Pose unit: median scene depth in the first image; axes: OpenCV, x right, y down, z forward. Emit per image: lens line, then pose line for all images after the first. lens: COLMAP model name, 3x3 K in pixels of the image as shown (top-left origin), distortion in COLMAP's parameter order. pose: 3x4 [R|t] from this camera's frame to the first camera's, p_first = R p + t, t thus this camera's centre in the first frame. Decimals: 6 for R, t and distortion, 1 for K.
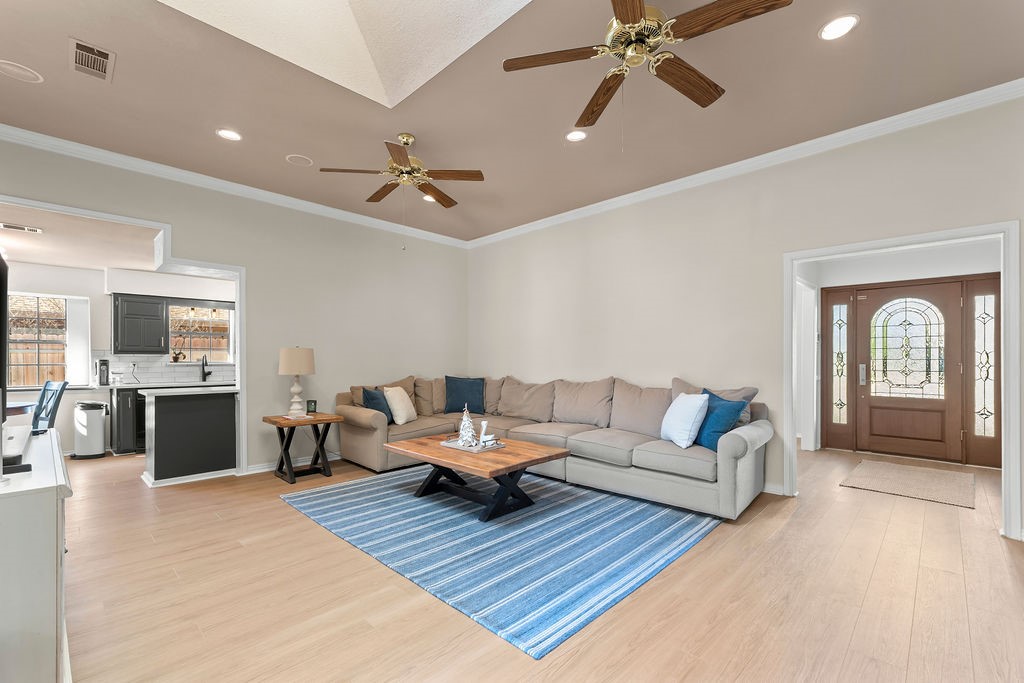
lens RADIAL K [[438.9, 0, 512.8], [0, 438.9, 357.3], [0, 0, 1]] dist [0.001147, -0.000027]
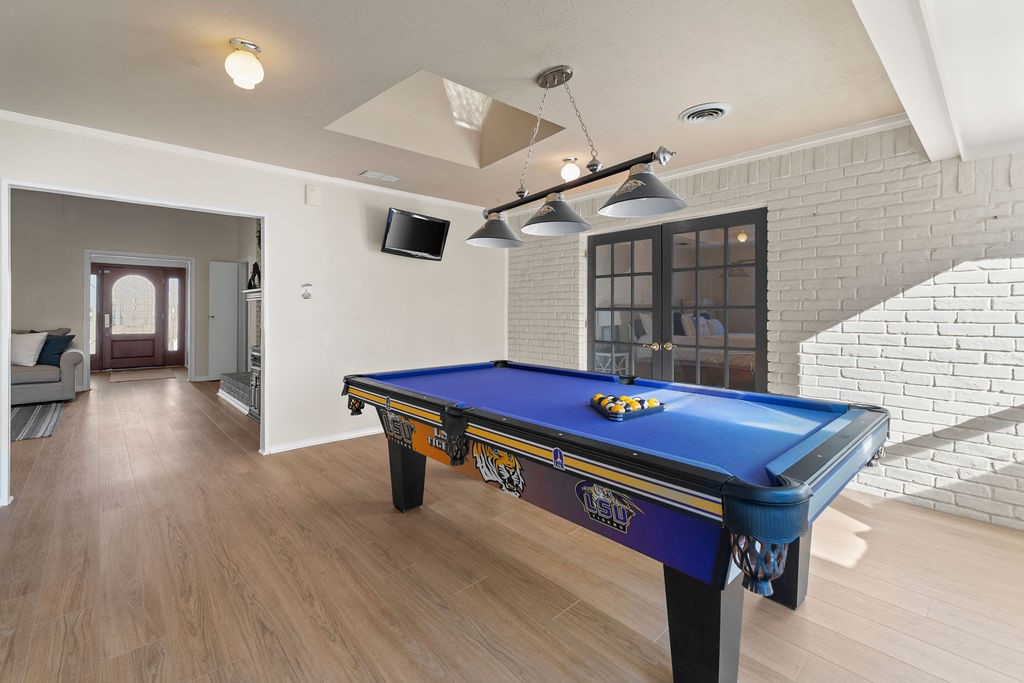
lens RADIAL K [[446.0, 0, 513.7], [0, 446.0, 308.3], [0, 0, 1]] dist [-0.000197, -0.000119]
pose [[0.052920, 0.004619, 0.998588, -0.778576], [-0.003376, 0.999984, -0.004446, -0.003594], [-0.998593, -0.003136, 0.052935, -0.579547]]
